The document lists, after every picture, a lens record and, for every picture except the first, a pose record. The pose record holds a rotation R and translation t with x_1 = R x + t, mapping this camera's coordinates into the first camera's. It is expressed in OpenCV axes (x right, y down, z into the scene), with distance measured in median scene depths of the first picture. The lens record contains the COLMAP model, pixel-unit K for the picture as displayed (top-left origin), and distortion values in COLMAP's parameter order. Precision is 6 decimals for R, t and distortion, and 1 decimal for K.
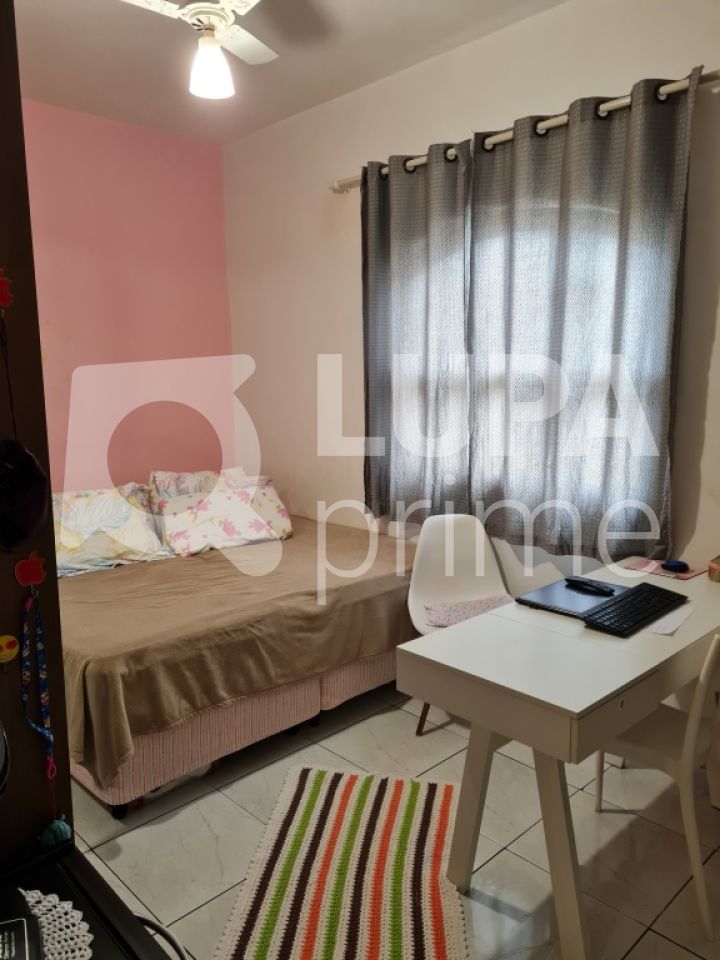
lens RADIAL K [[719.9, 0, 359.3], [0, 719.9, 479.3], [0, 0, 1]] dist [0.058893, -0.047916]
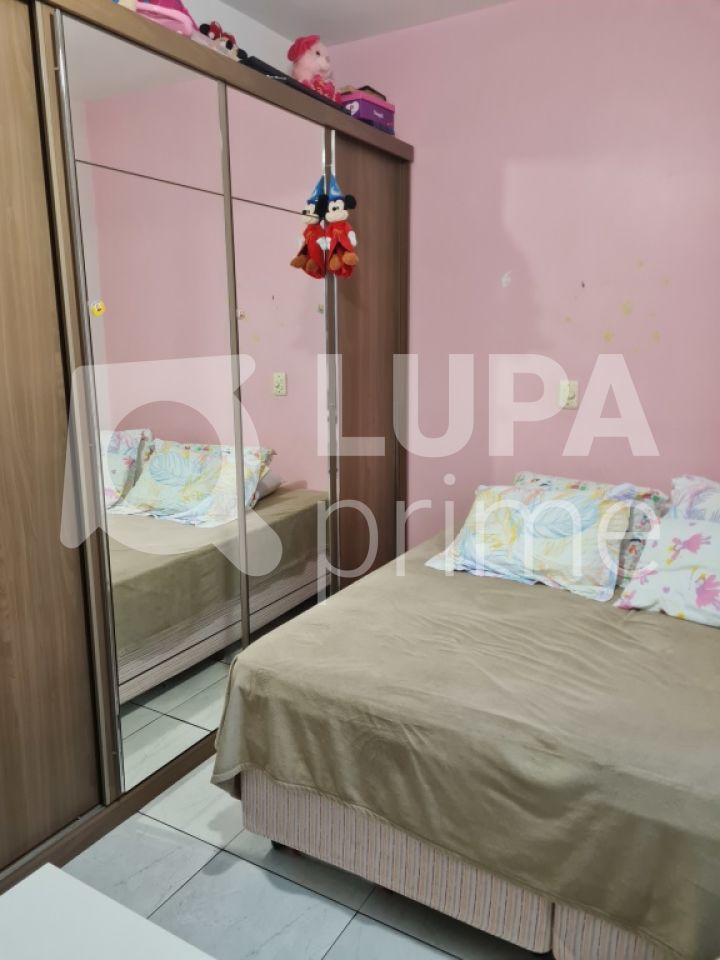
lens RADIAL K [[719.9, 0, 358.5], [0, 719.9, 482.1], [0, 0, 1]] dist [0.058893, -0.047916]
pose [[0.263756, 0.203471, -0.942885, 0.392139], [-0.138024, 0.975401, 0.171878, -0.112662], [0.954663, 0.084807, 0.285352, 0.734866]]
